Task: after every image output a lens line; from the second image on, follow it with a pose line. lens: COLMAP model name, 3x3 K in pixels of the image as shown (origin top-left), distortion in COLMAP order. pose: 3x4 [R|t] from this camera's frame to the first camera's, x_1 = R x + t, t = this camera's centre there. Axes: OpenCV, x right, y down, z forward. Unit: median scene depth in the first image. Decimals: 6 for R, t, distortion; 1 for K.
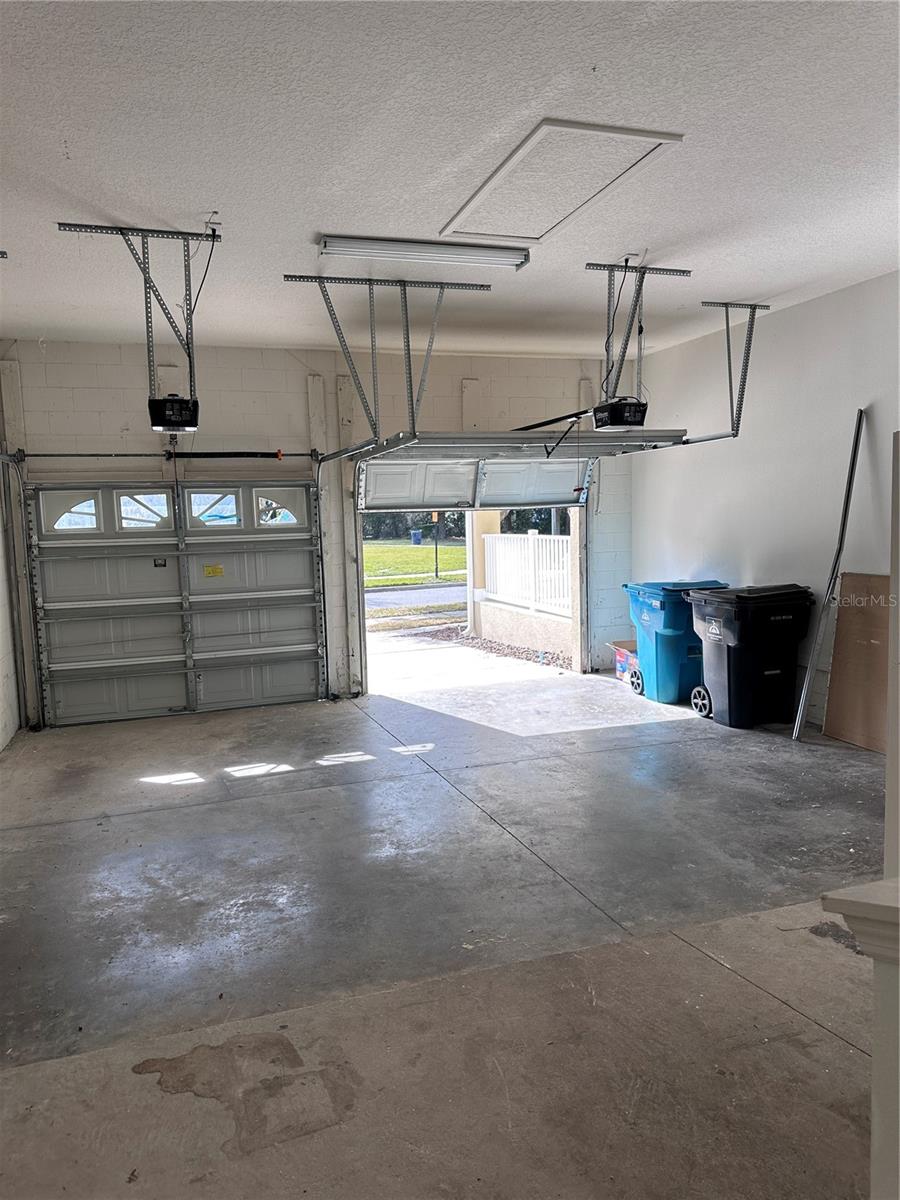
lens RADIAL K [[849.1, 0, 449.2], [0, 849.1, 601.9], [0, 0, 1]] dist [-0.005241, -0.000877]
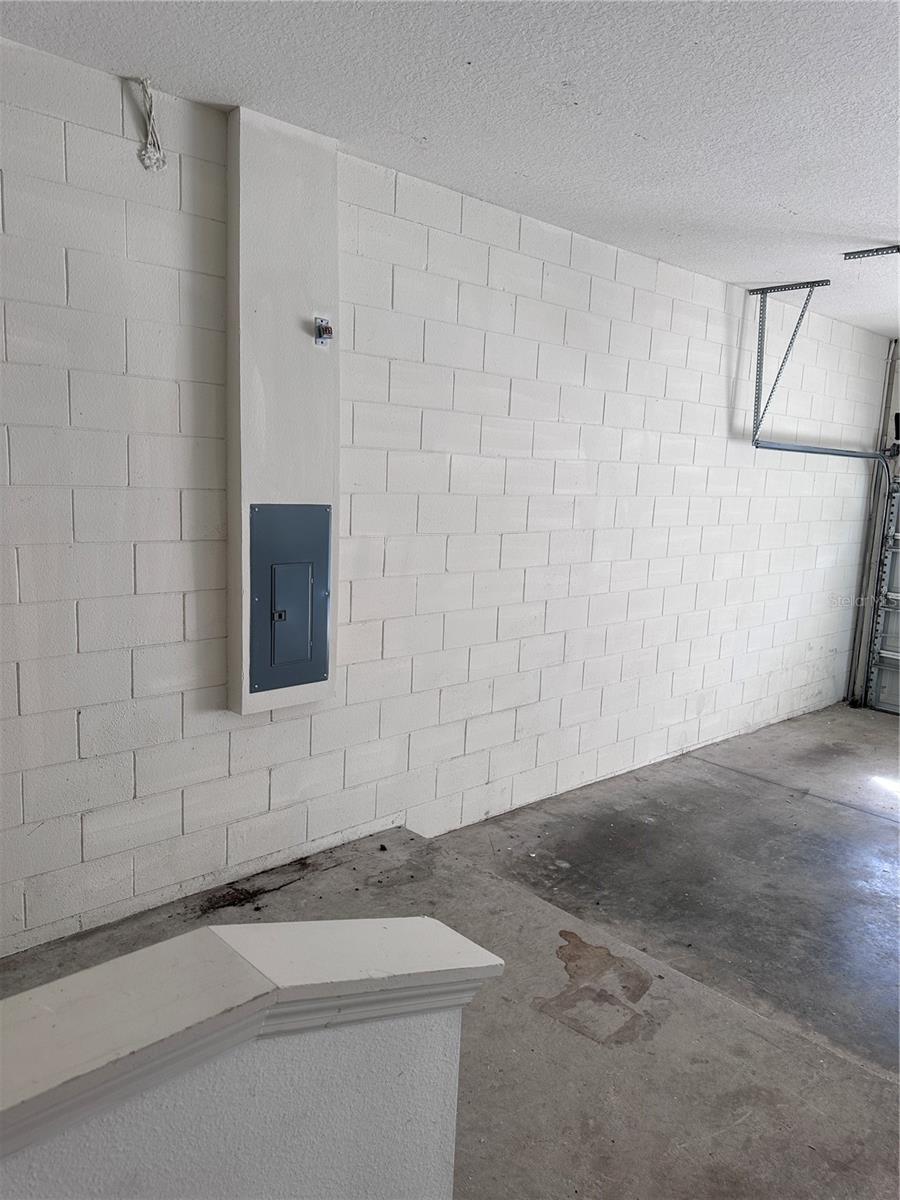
lens RADIAL K [[849.1, 0, 450.2], [0, 849.1, 600.1], [0, 0, 1]] dist [-0.005241, -0.000877]
pose [[0.414050, 0.190715, -0.890051, 0.545868], [-0.155019, 0.978295, 0.137509, -0.115090], [0.896957, 0.081039, 0.434628, 0.146740]]
